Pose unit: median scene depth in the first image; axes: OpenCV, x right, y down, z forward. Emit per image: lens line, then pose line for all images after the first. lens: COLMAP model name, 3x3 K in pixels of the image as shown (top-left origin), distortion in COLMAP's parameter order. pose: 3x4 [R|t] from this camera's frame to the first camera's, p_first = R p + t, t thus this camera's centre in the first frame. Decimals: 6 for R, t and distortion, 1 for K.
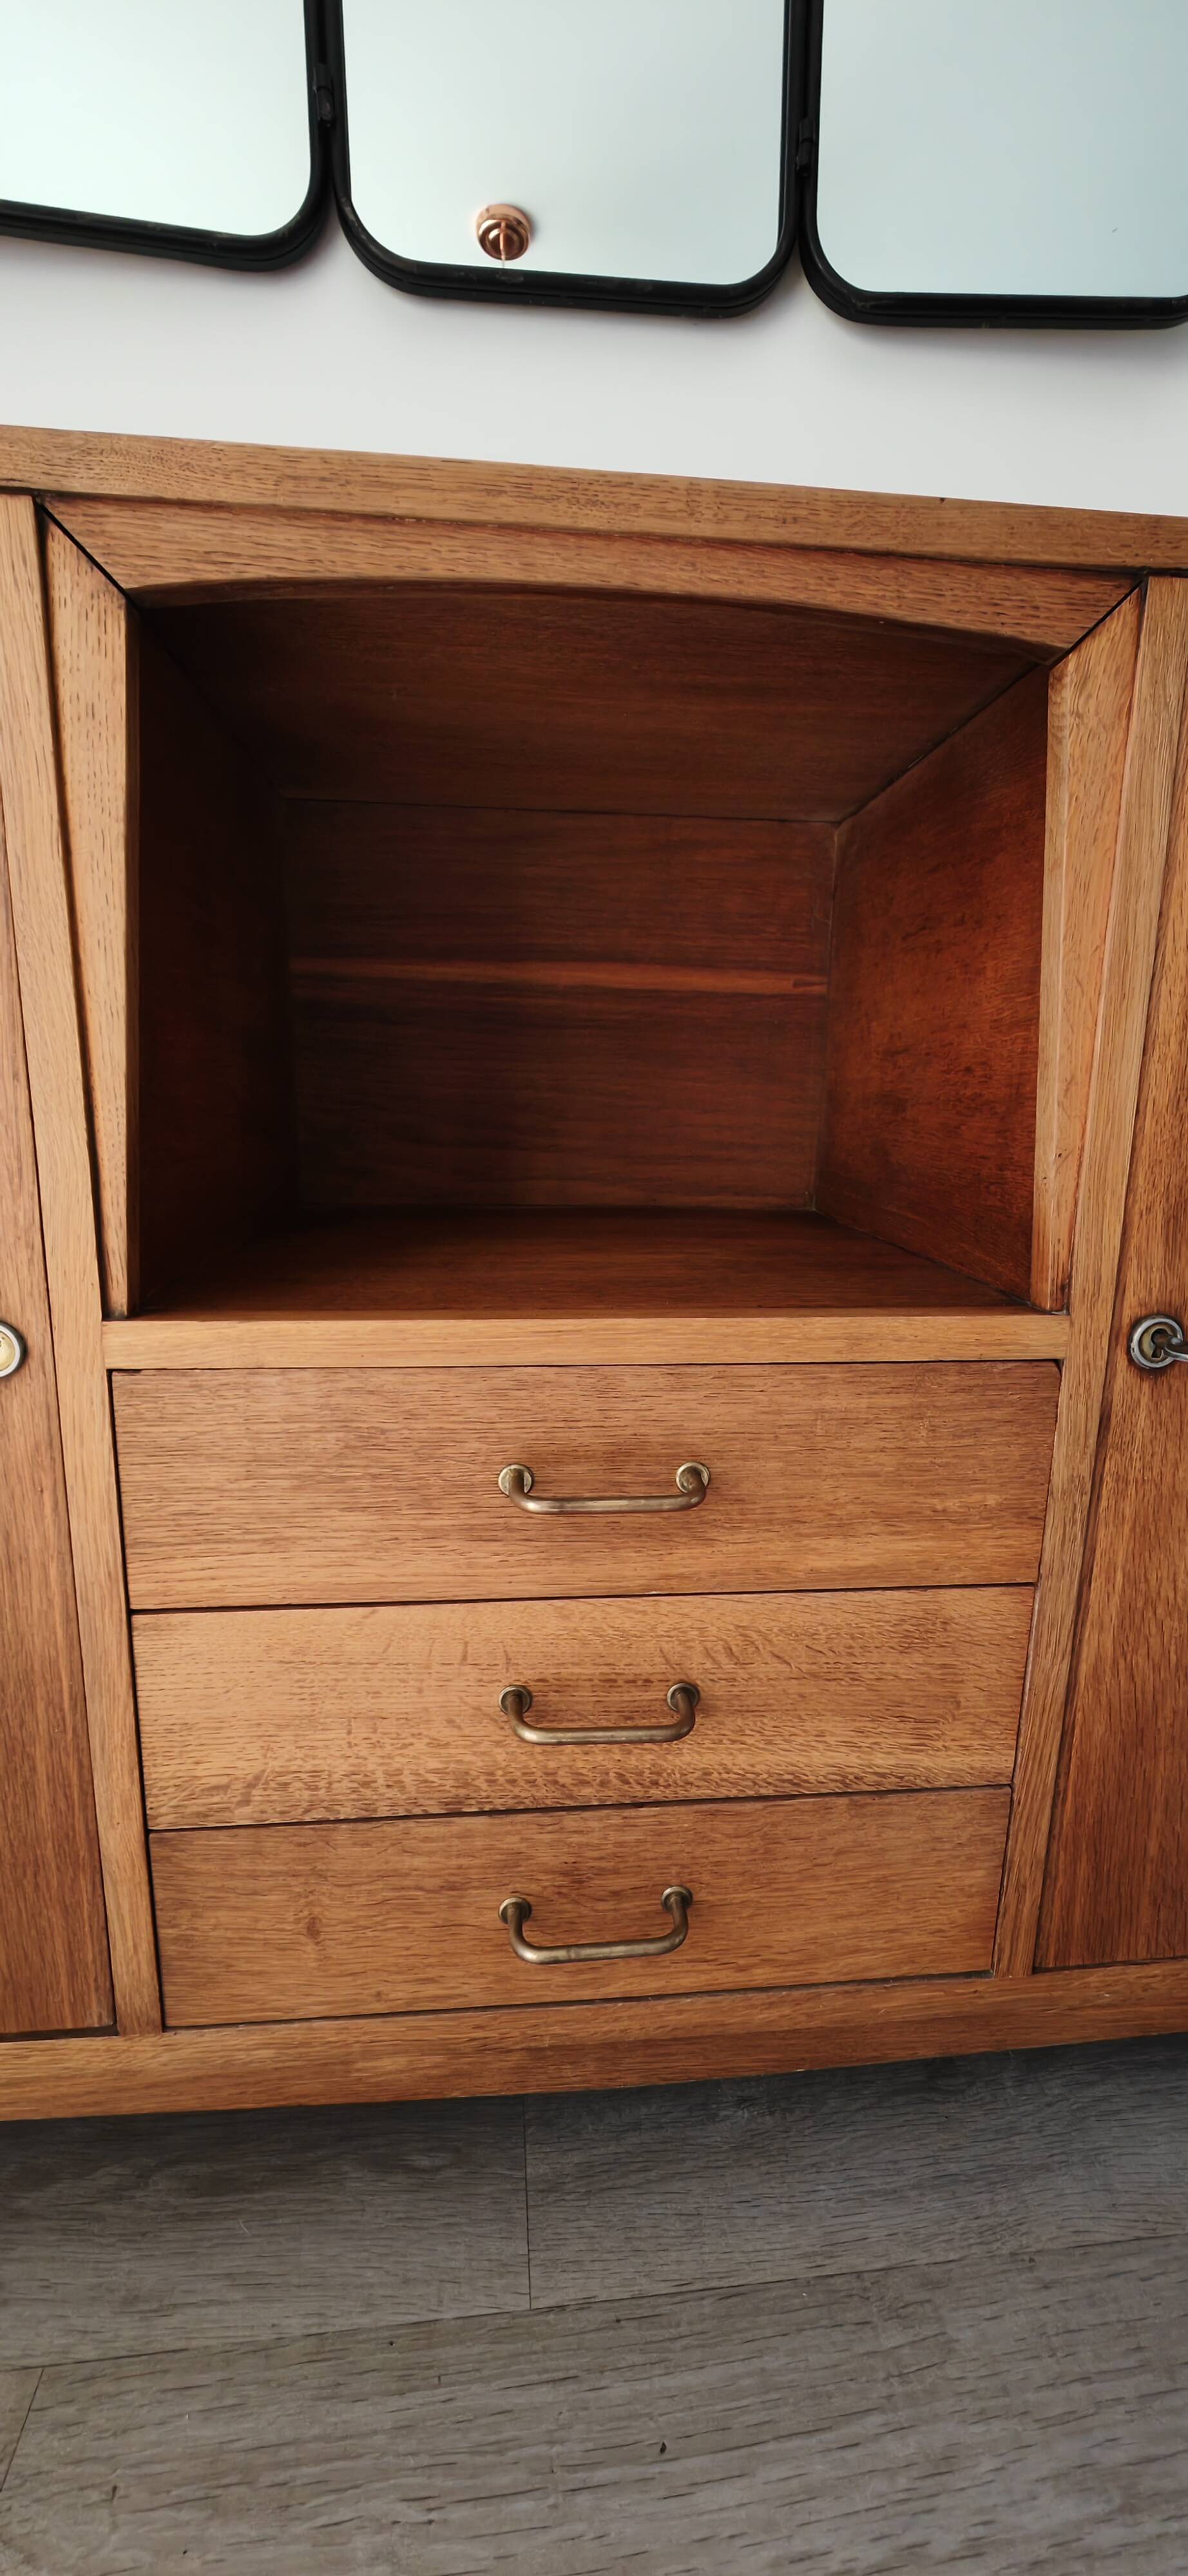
lens RADIAL K [[985.7, 0, 583.9], [0, 985.7, 1290.0], [0, 0, 1]] dist [-0.004834, 0.000742]
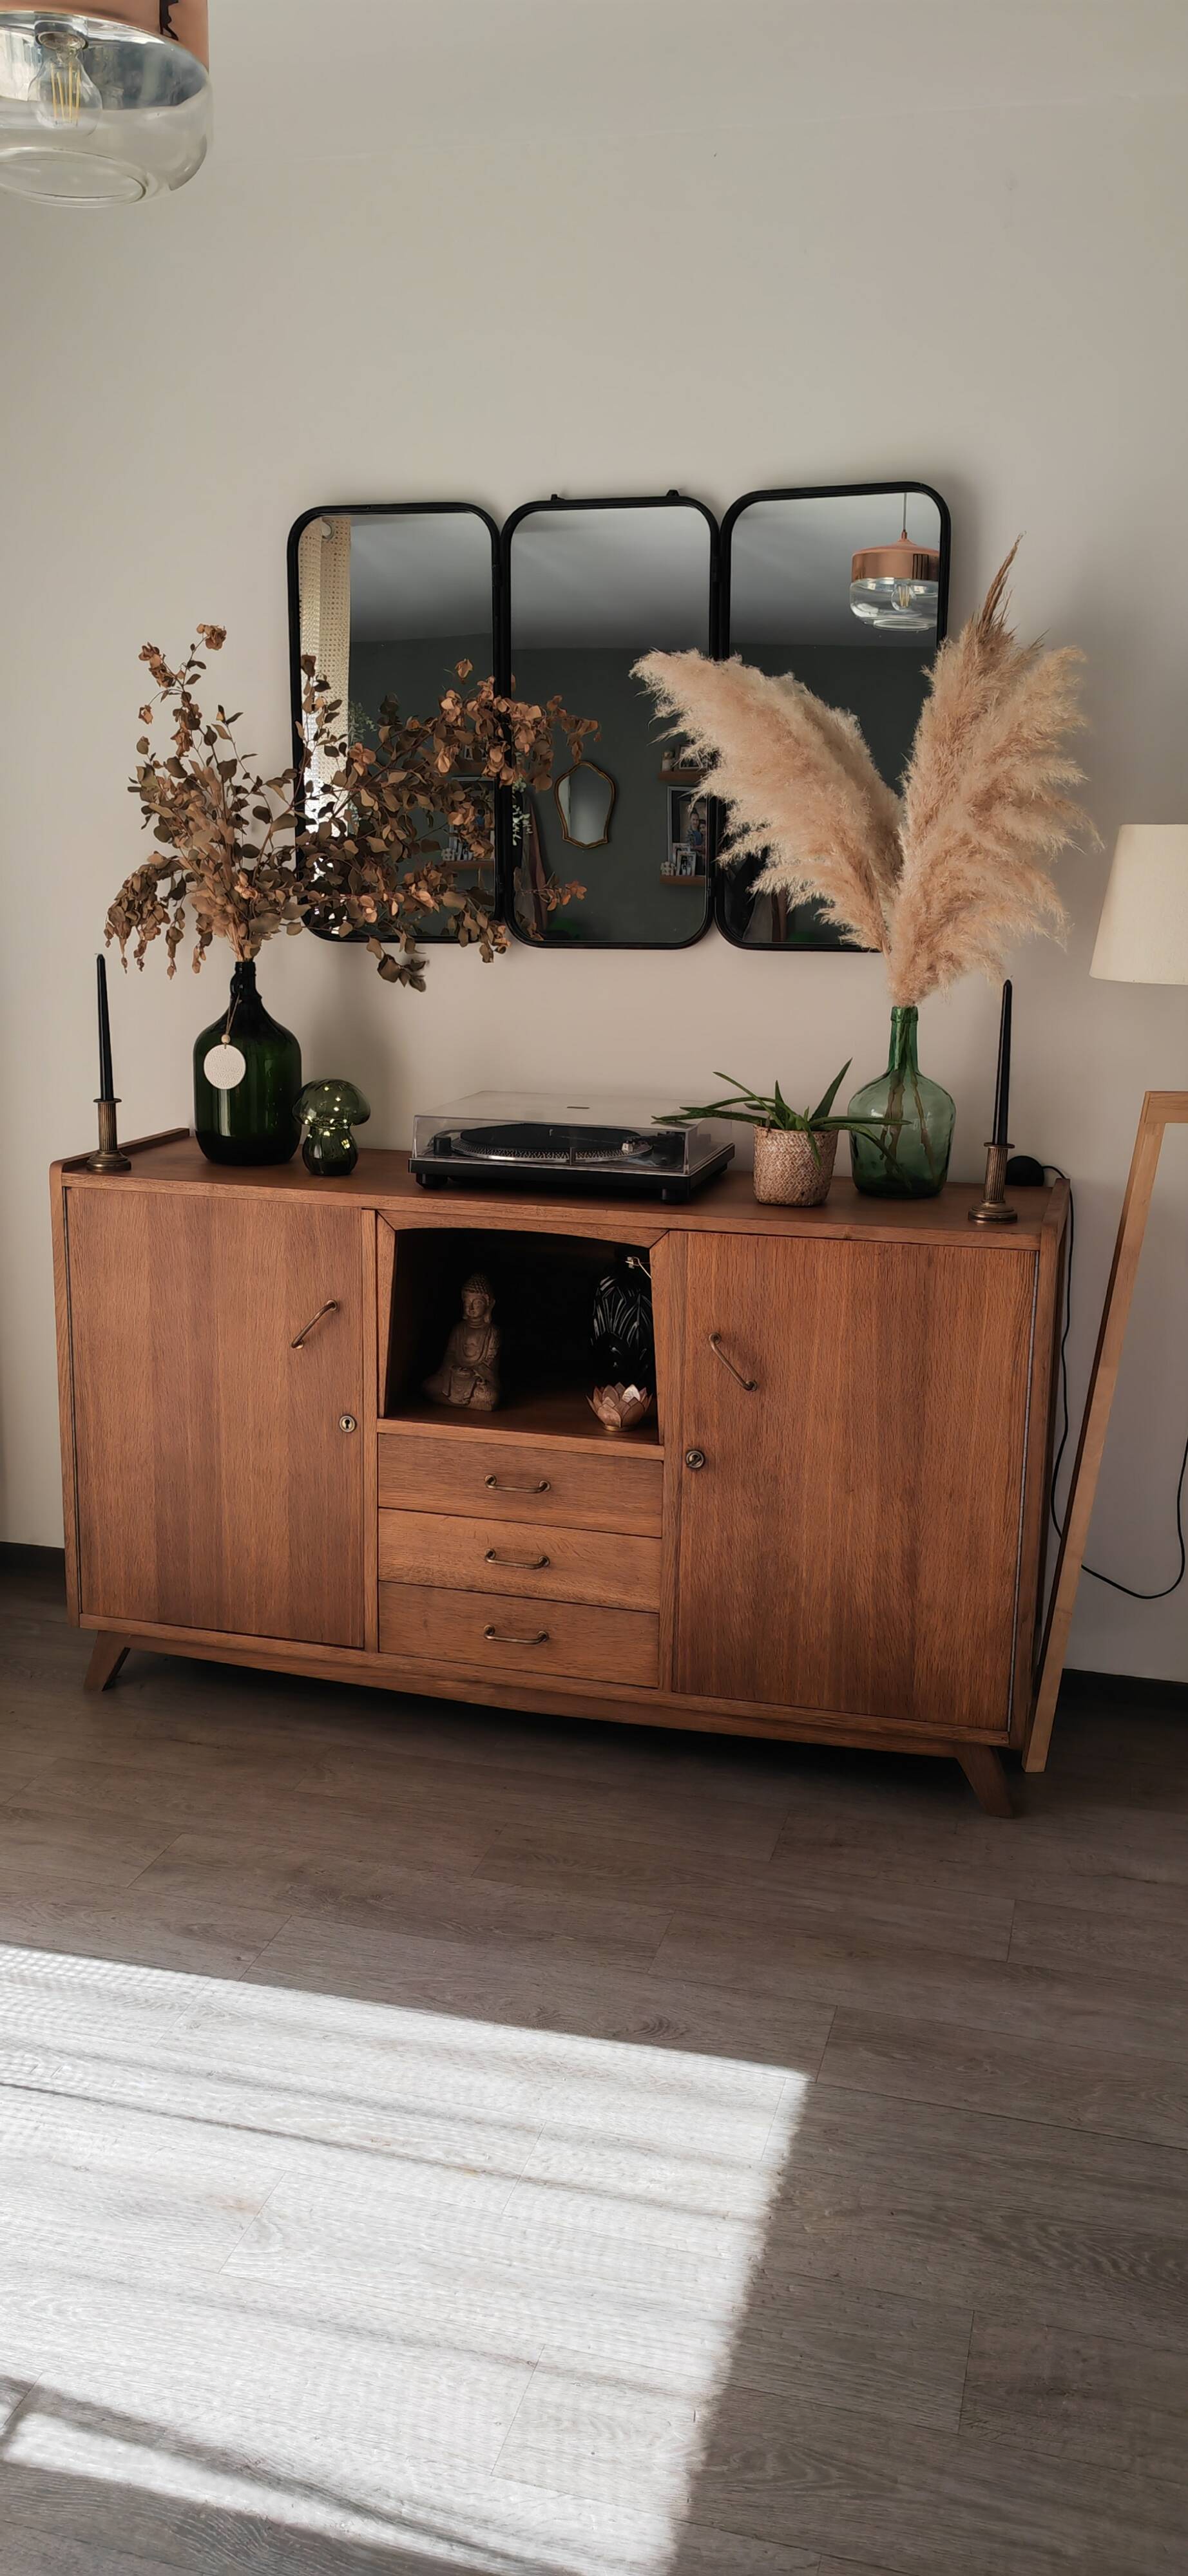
lens RADIAL K [[1982.6, 0, 589.4], [0, 1982.6, 1292.3], [0, 0, 1]] dist [0.060658, 0.002964]
pose [[0.931951, 0.076821, -0.354352, 2.320702], [-0.072620, 0.997042, 0.025161, -0.562483], [0.355237, 0.002284, 0.934774, -4.609500]]
